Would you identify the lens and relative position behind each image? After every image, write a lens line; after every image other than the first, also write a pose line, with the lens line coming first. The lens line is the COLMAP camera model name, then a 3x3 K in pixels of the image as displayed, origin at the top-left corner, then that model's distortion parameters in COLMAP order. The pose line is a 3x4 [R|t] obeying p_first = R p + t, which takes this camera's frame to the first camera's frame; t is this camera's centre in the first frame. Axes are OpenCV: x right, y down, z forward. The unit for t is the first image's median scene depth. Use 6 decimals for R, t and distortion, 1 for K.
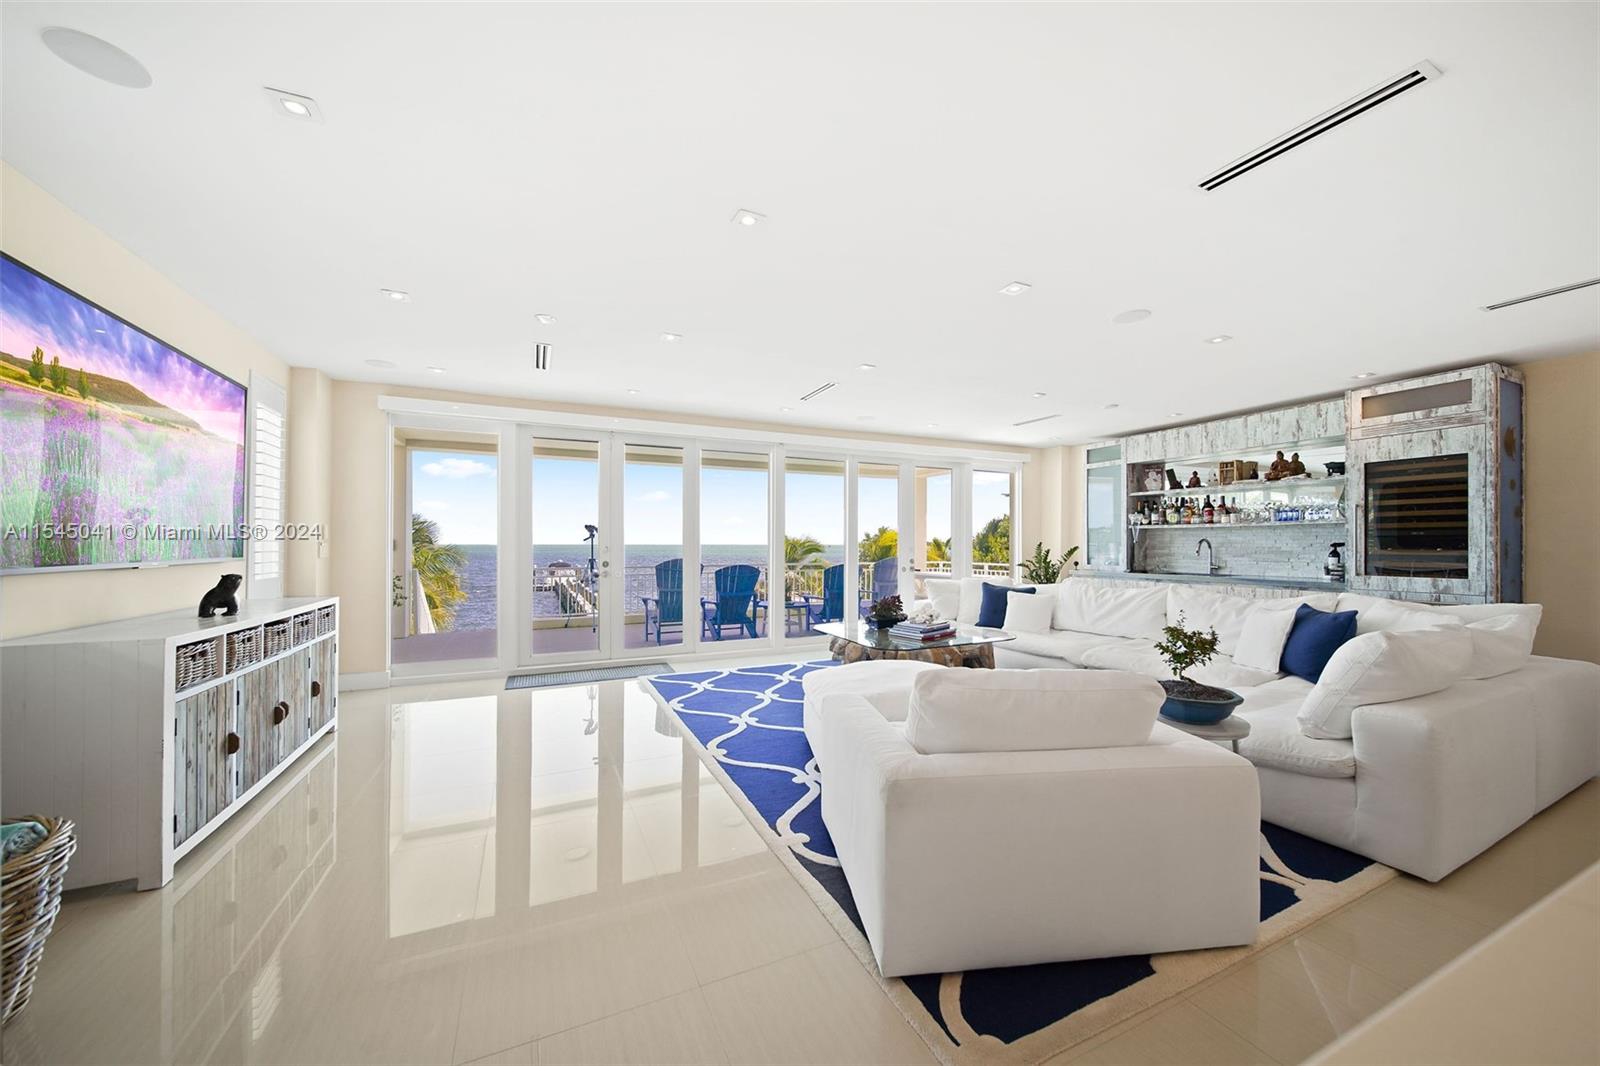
lens RADIAL K [[568.9, 0, 801.1], [0, 568.9, 543.3], [0, 0, 1]] dist [-0.002532, -0.000120]
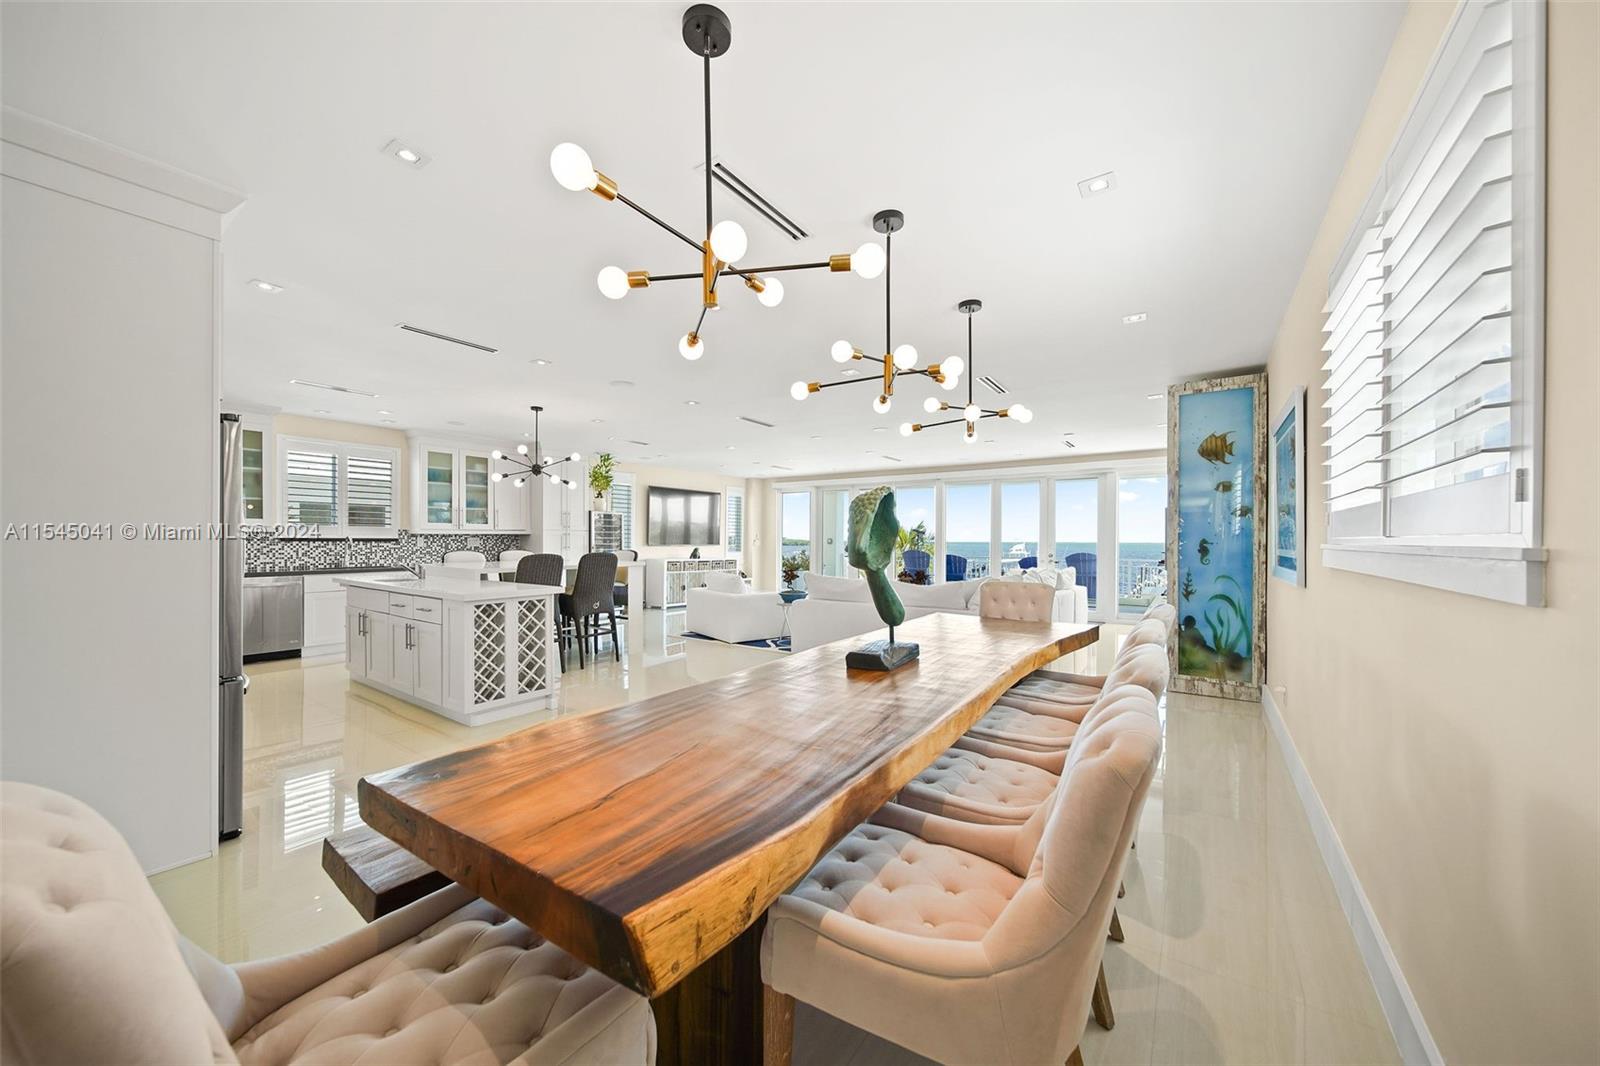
lens RADIAL K [[572.7, 0, 795.0], [0, 572.7, 544.9], [0, 0, 1]] dist [0.000650, 0.000009]
pose [[0.498979, 0.008786, -0.866569, 1.269667], [-0.002462, 0.999959, 0.008720, -0.000922], [0.866610, -0.002217, 0.498980, -0.165819]]
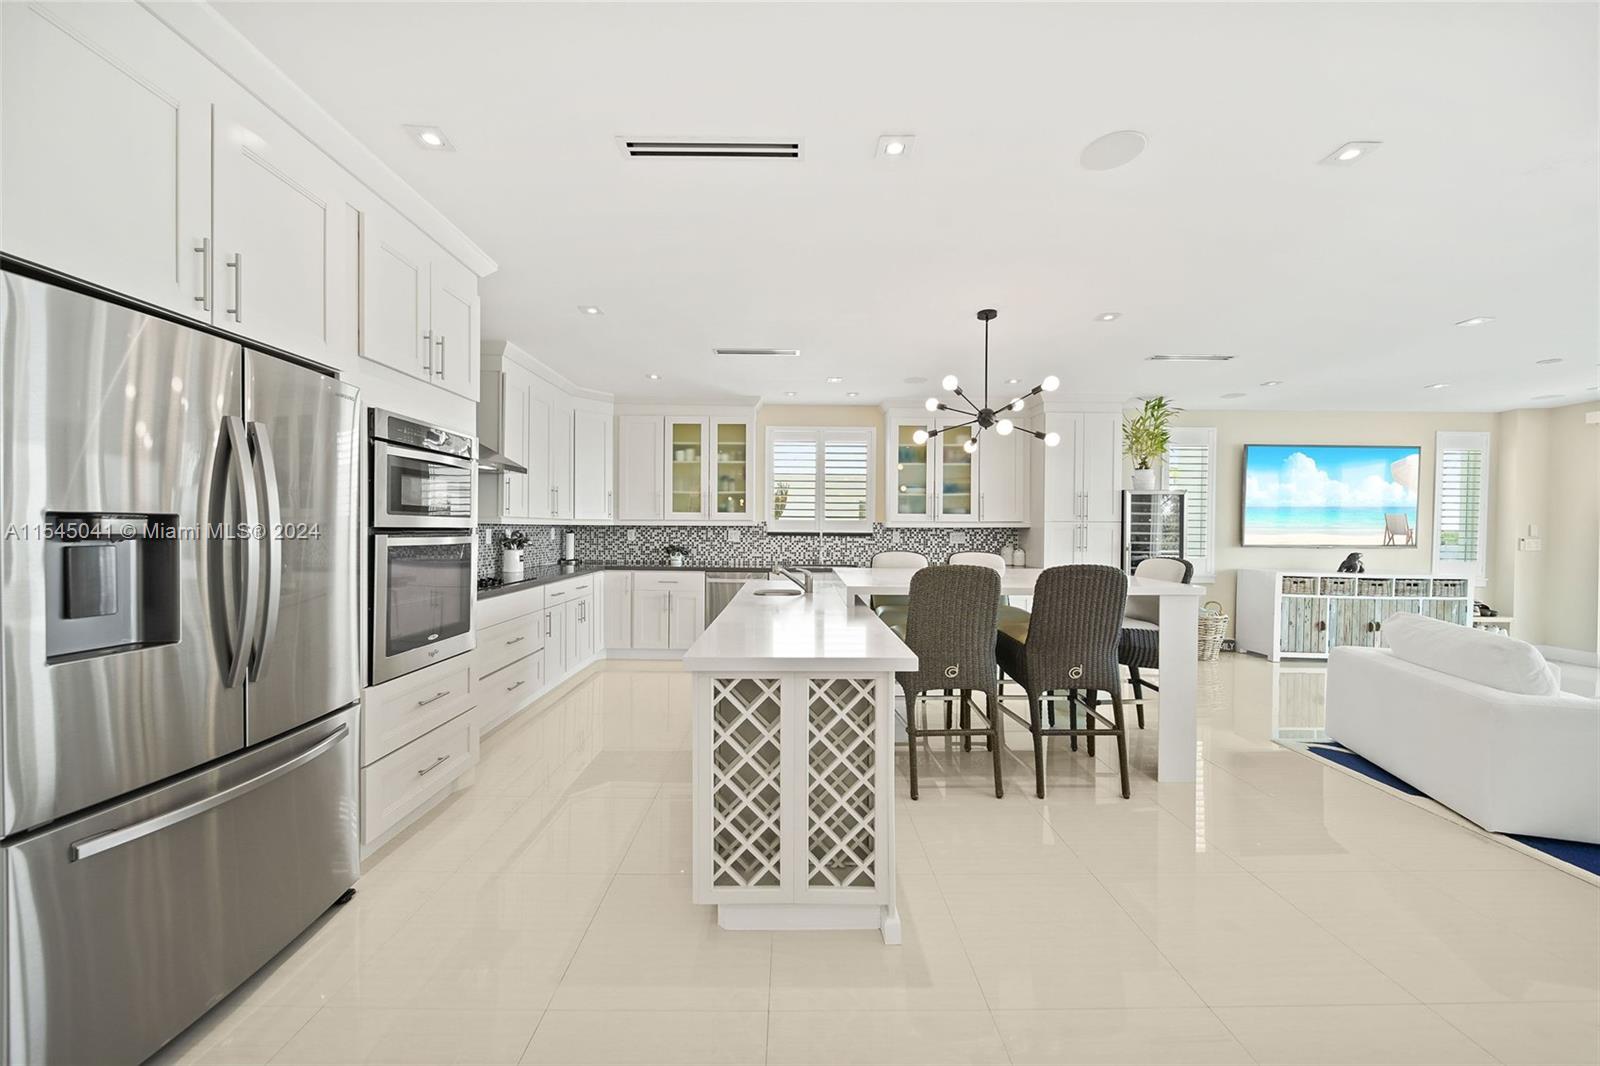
lens RADIAL K [[564.2, 0, 795.6], [0, 564.2, 537.2], [0, 0, 1]] dist [-0.001797, -0.000276]
pose [[-0.413405, 0.008041, -0.910512, 0.794332], [-0.007101, 0.999902, 0.012054, -0.005563], [0.910520, 0.011449, -0.413307, 0.002856]]
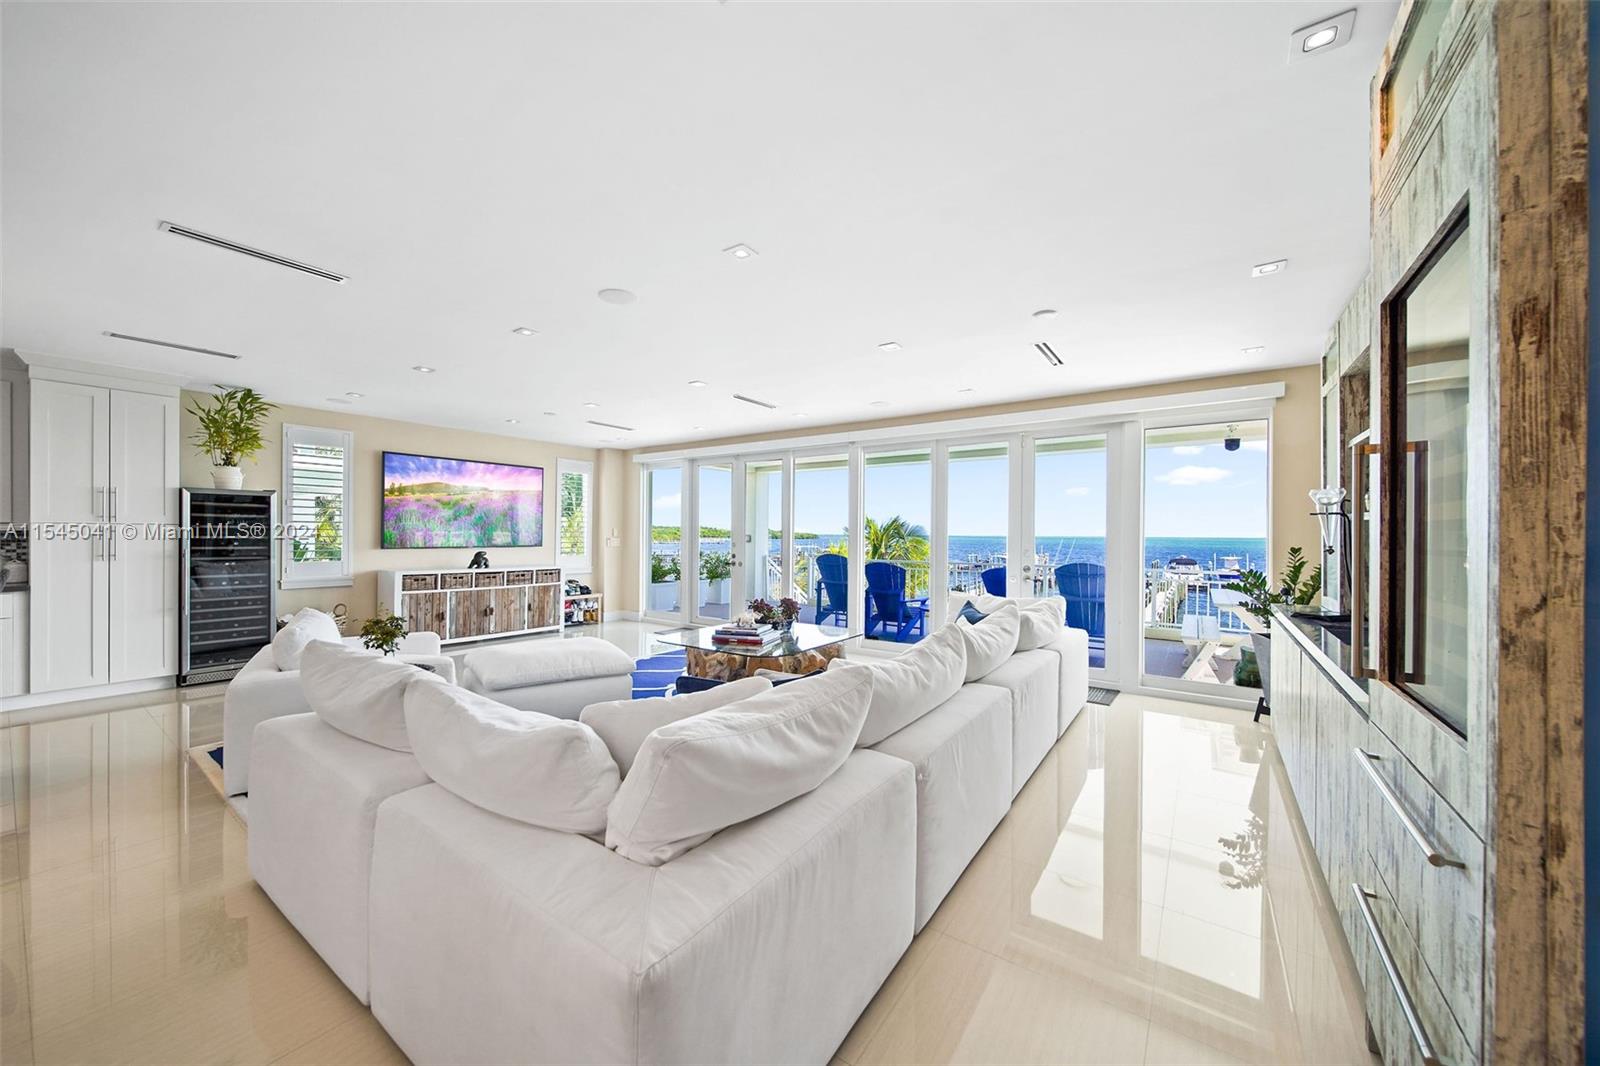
lens RADIAL K [[573.7, 0, 800.0], [0, 573.7, 533.0], [0, 0, 1]] dist [-0.001159, -0.000150]
pose [[0.495899, 0.001838, -0.868378, 0.872547], [-0.006089, 0.999981, -0.001361, -0.014787], [0.868359, 0.005963, 0.495901, 0.462353]]
